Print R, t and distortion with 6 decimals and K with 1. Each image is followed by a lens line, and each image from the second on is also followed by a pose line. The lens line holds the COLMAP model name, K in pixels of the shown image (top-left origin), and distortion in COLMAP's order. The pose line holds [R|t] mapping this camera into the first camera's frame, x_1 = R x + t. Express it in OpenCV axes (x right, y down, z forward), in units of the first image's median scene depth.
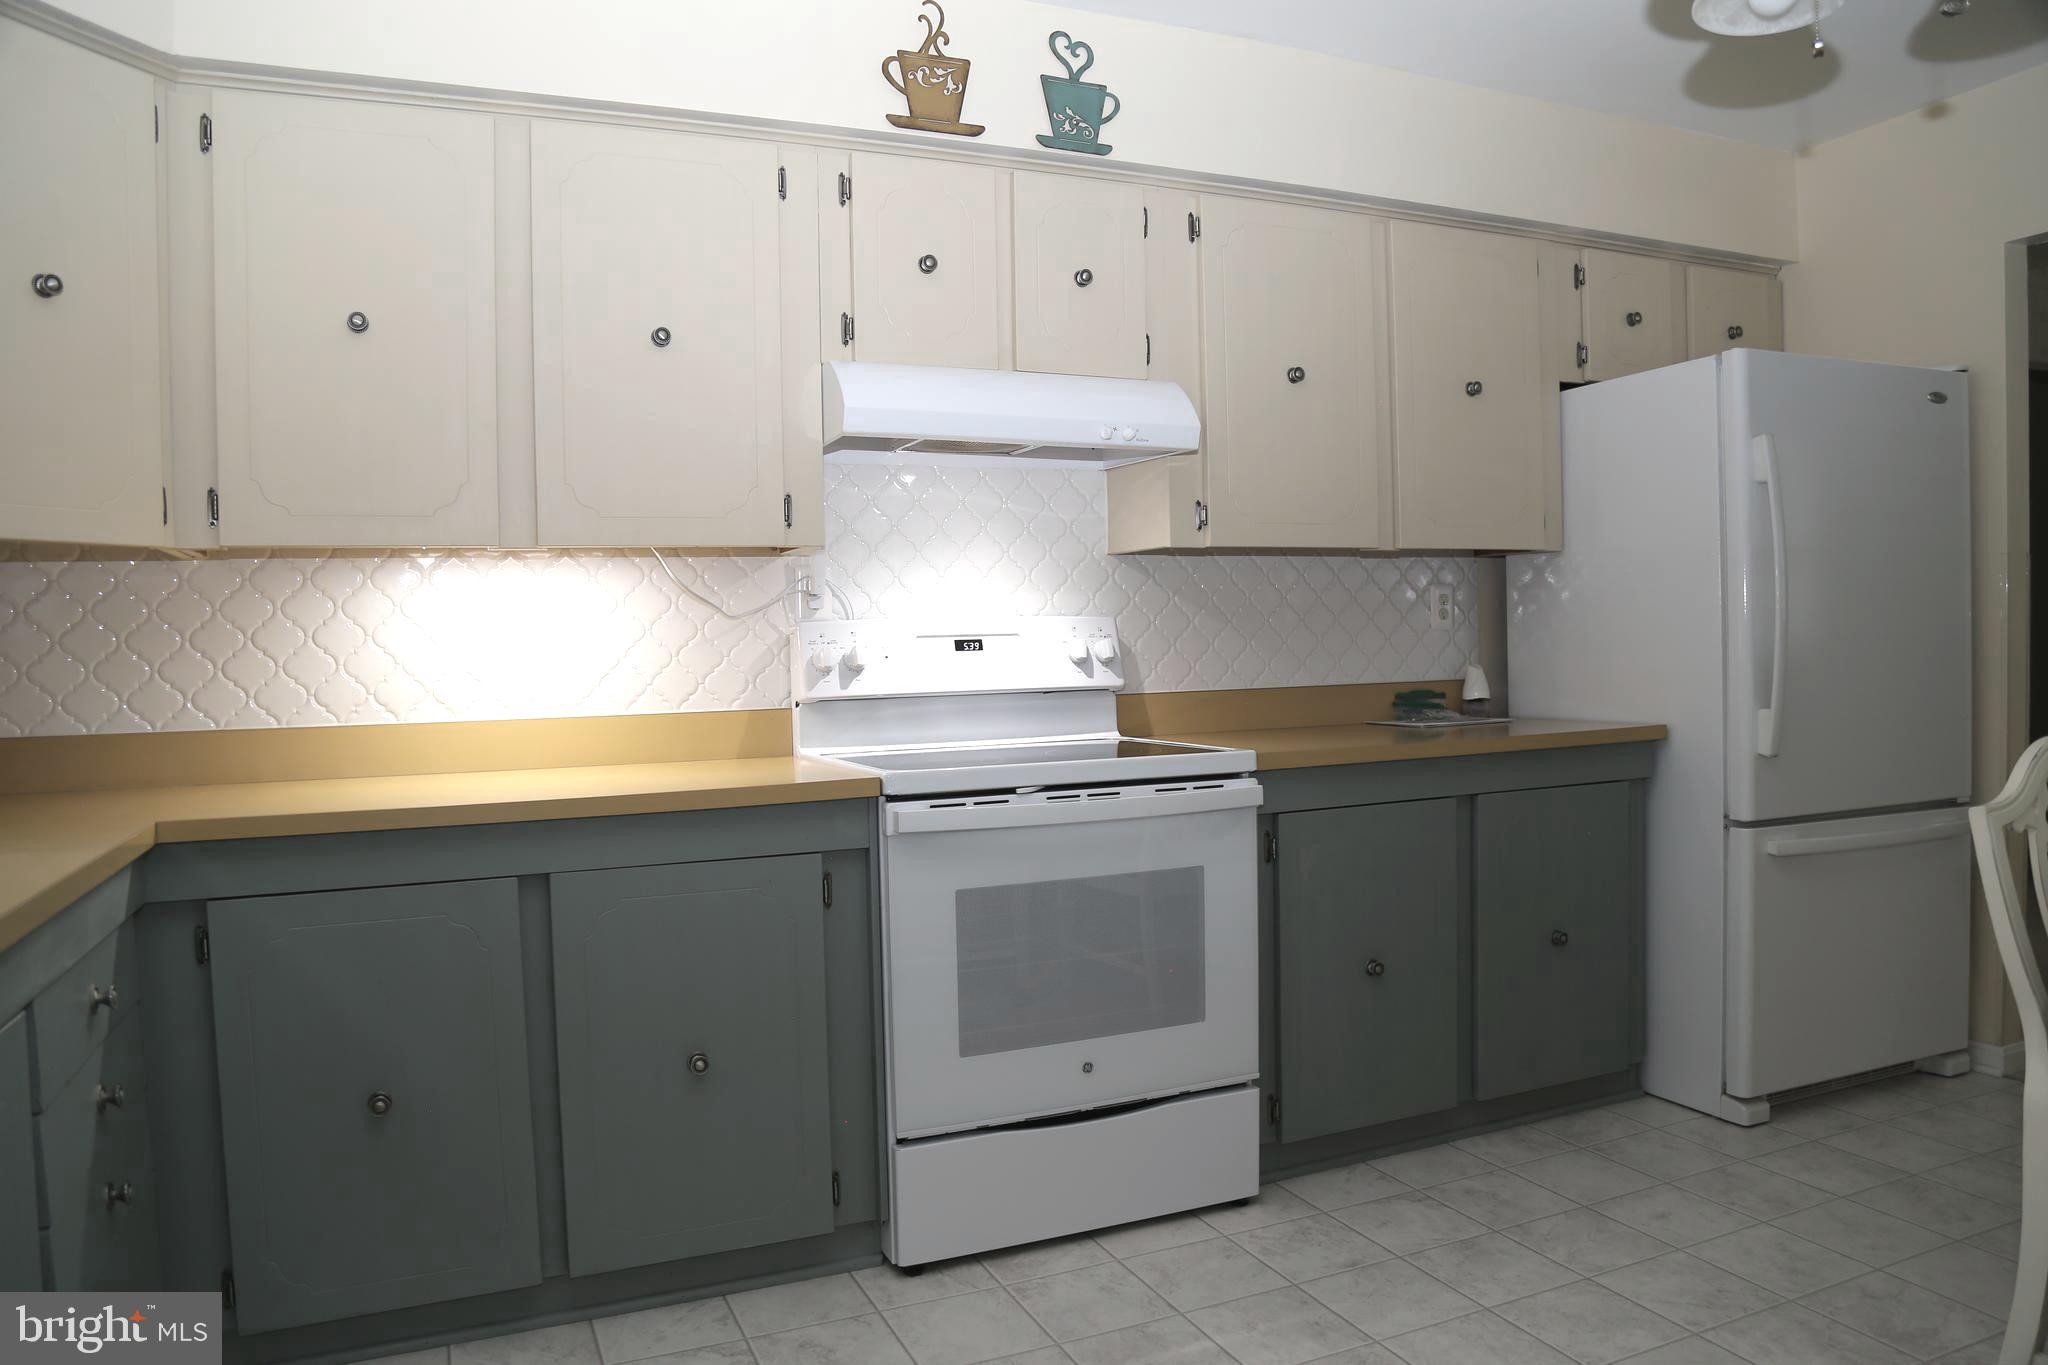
lens RADIAL K [[1404.9, 0, 1024.0], [0, 1404.9, 682.5], [0, 0, 1]] dist [-0.122388, 0.080811]
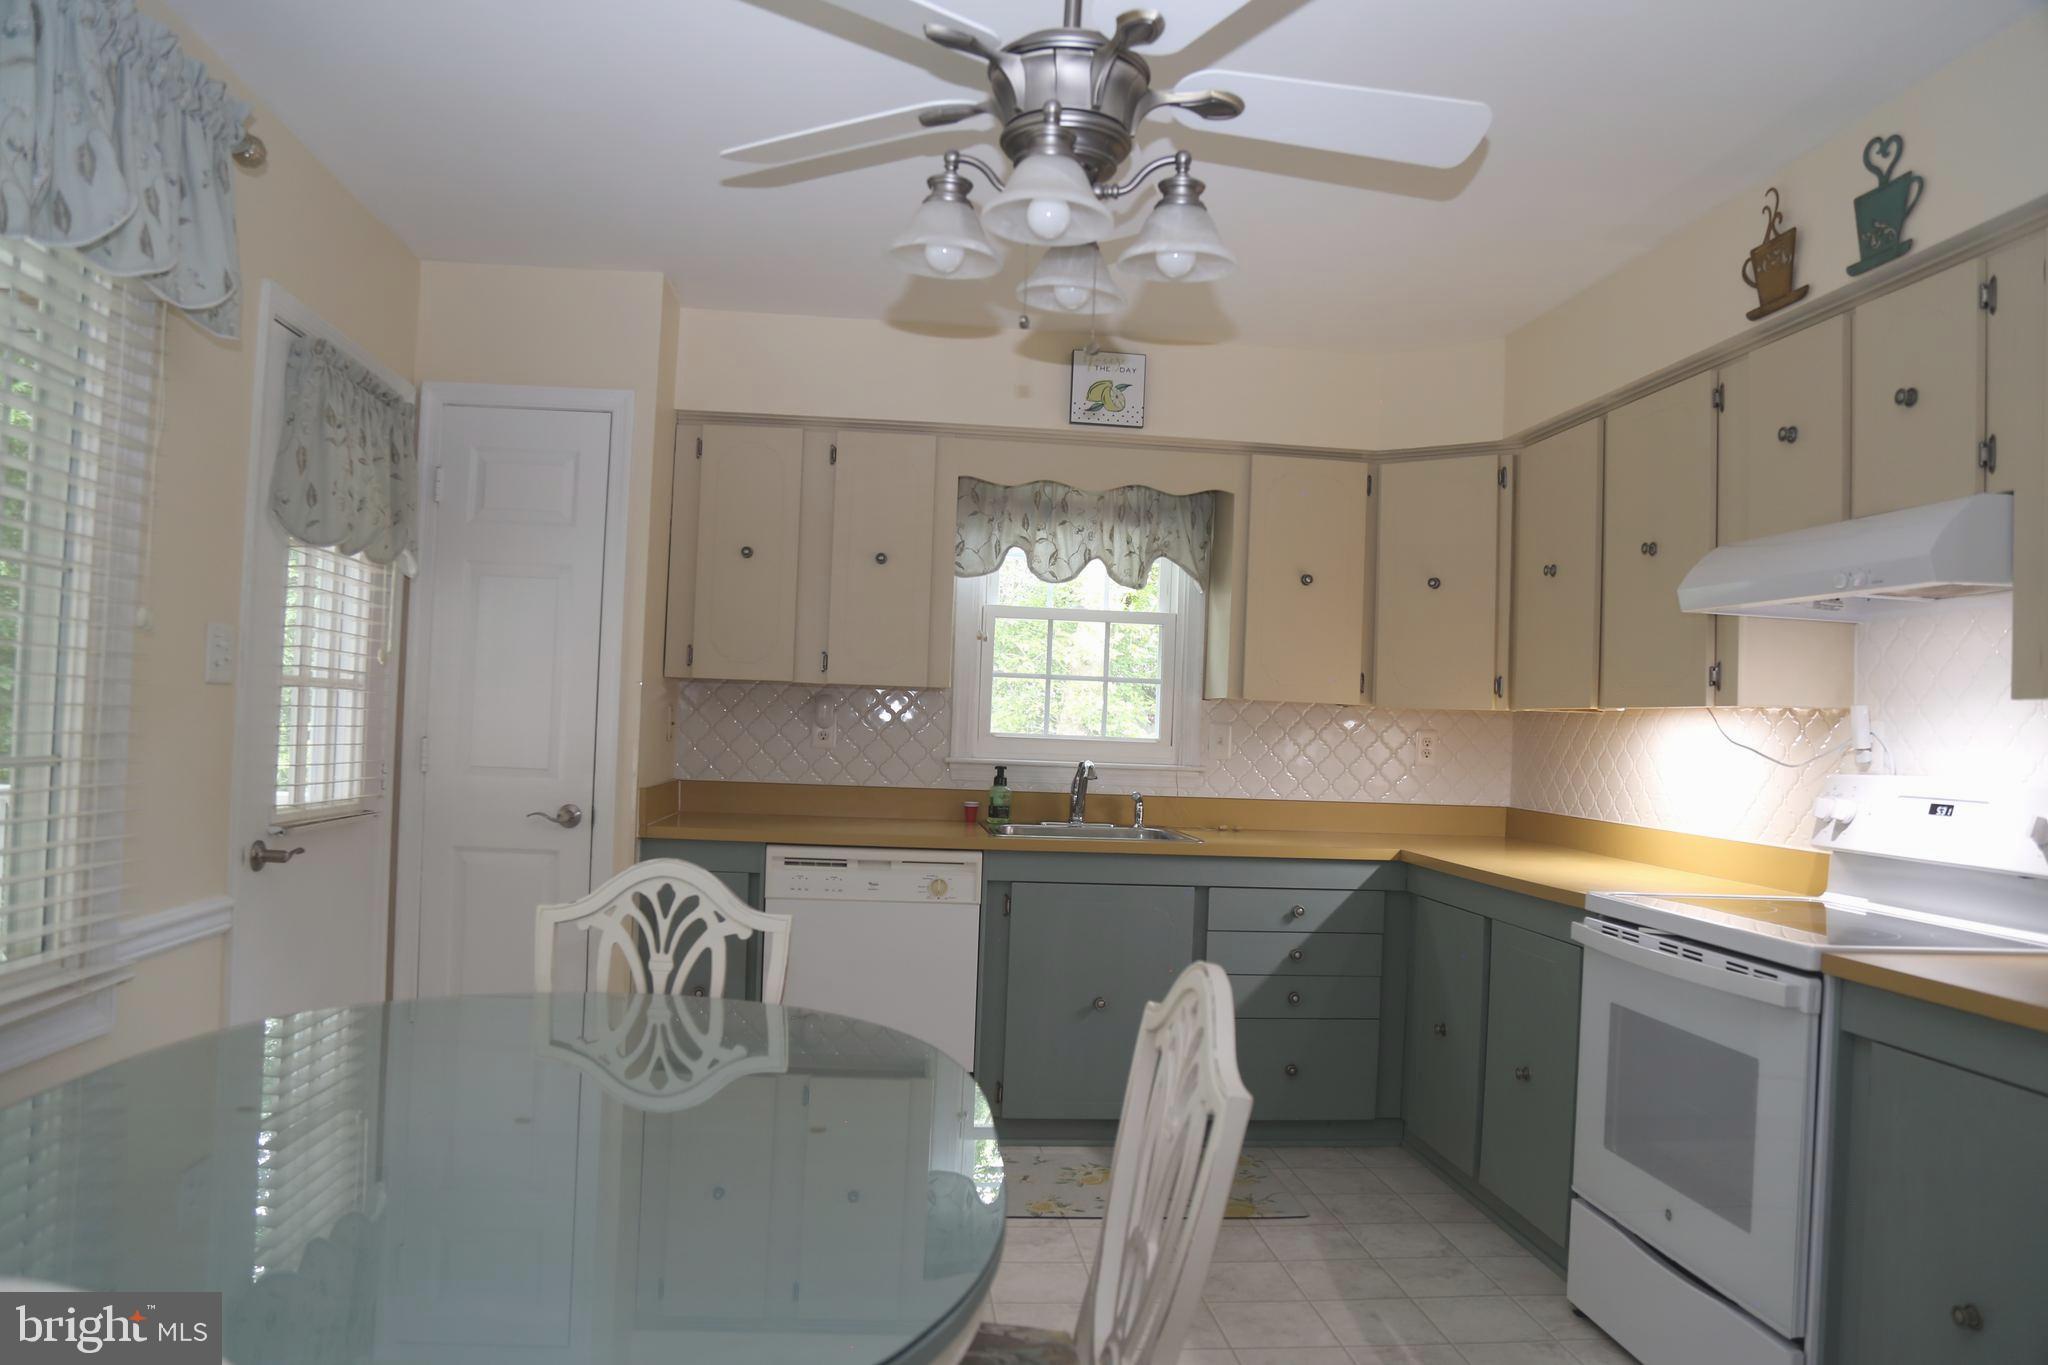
lens RADIAL K [[1404.9, 0, 1024.0], [0, 1404.9, 682.5], [0, 0, 1]] dist [-0.122388, 0.080811]
pose [[-0.305090, -0.018561, -0.952143, 1.078465], [-0.061964, 0.998078, 0.000398, -0.080311], [0.950305, 0.059120, -0.305654, 0.780280]]
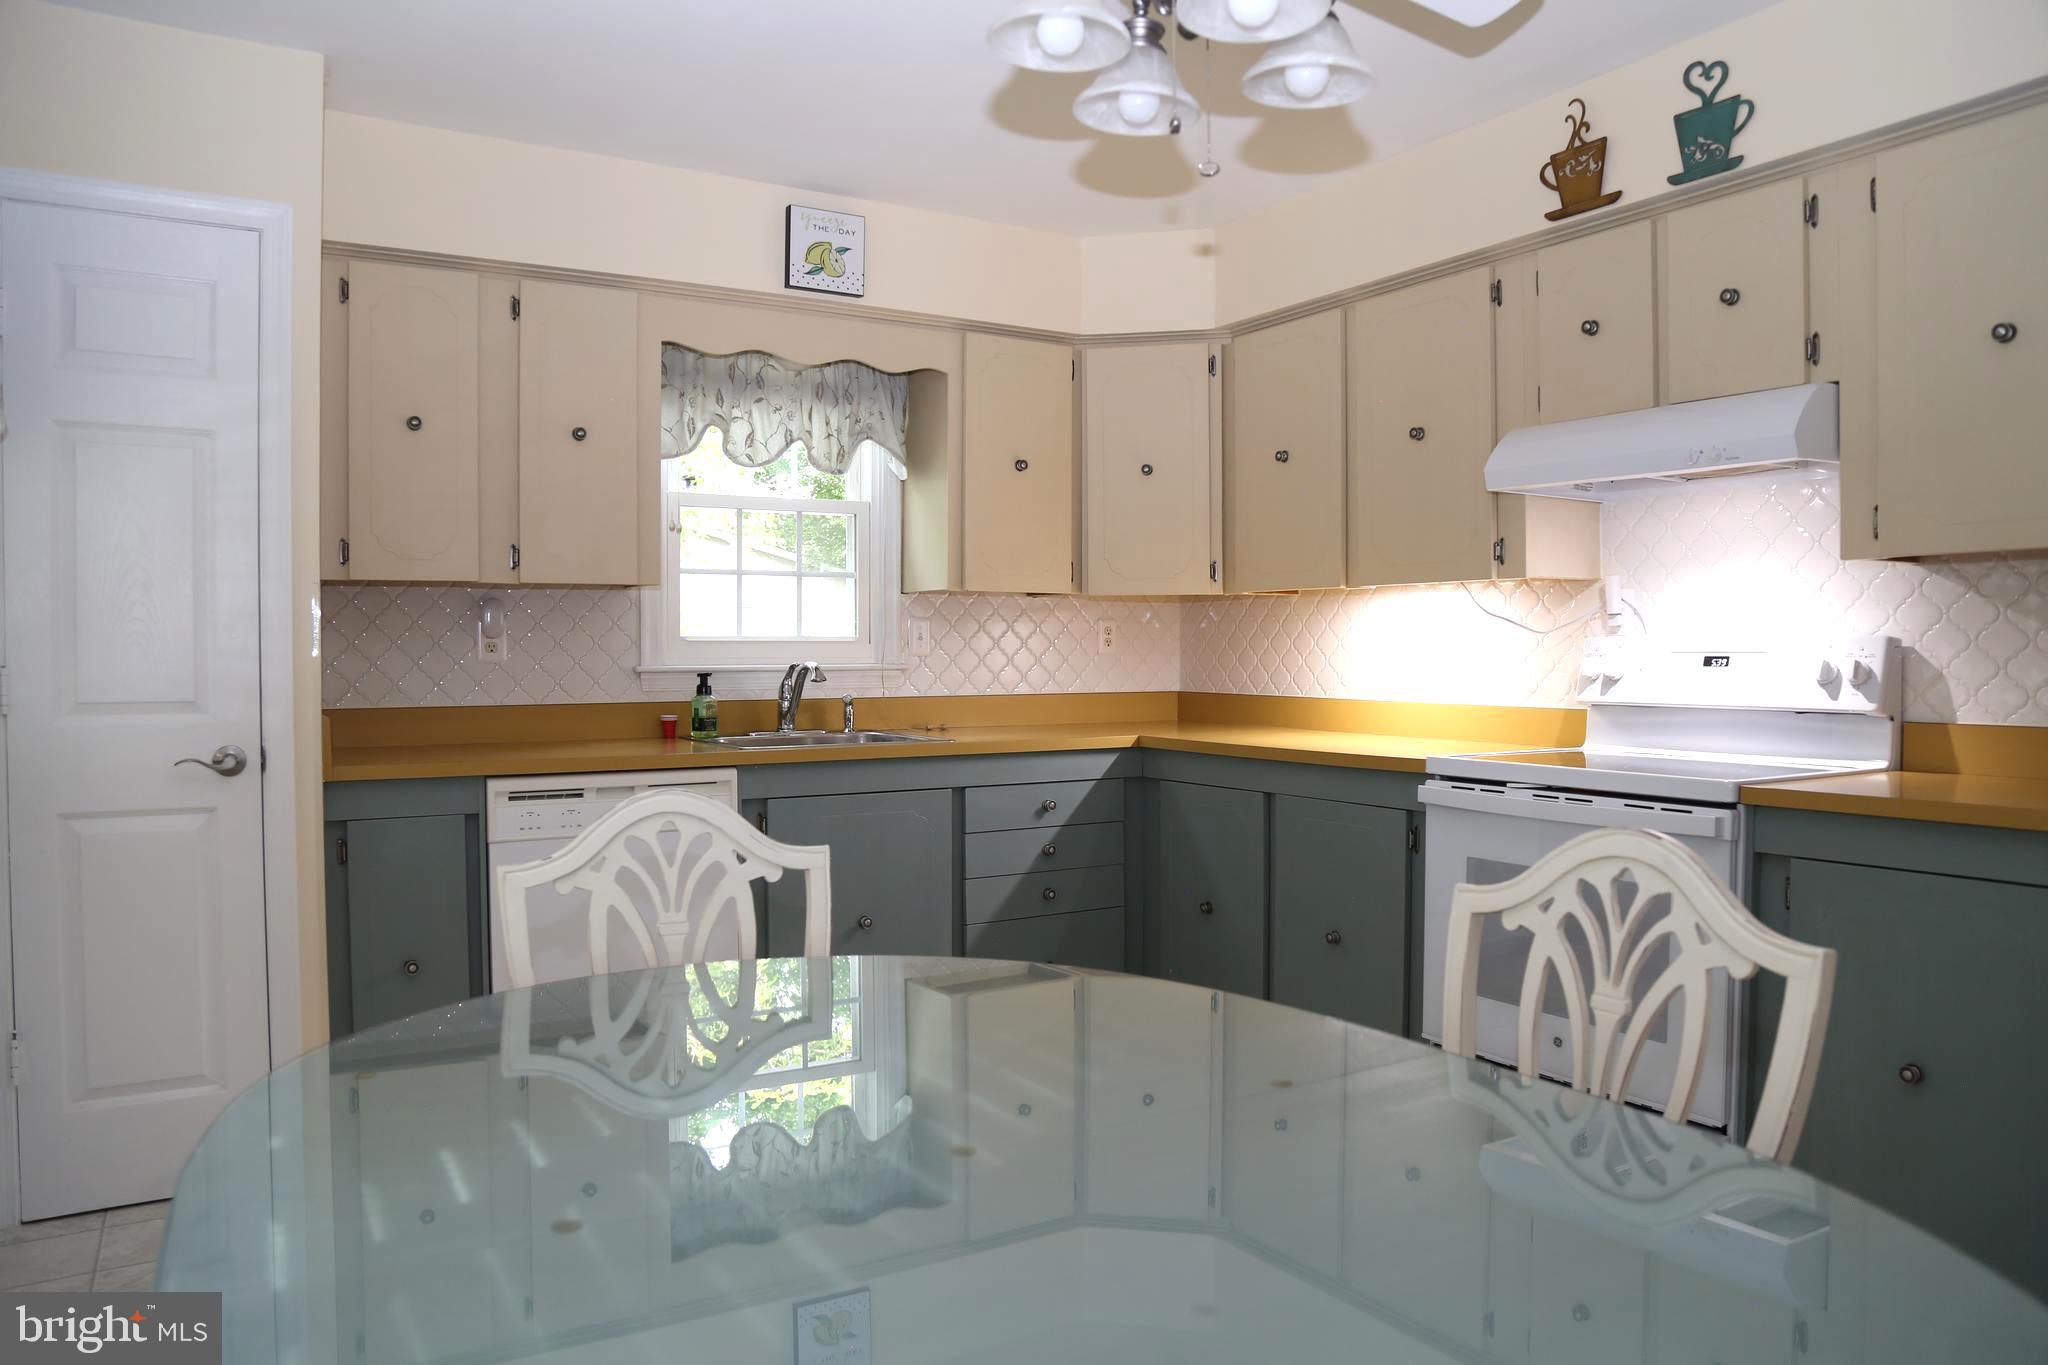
lens RADIAL K [[1404.9, 0, 1024.0], [0, 1404.9, 682.5], [0, 0, 1]] dist [-0.122388, 0.080811]
pose [[0.132442, 0.044200, -0.990205, 1.004803], [-0.031764, 0.998681, 0.040330, -0.039982], [0.990682, 0.026112, 0.133671, 0.395654]]
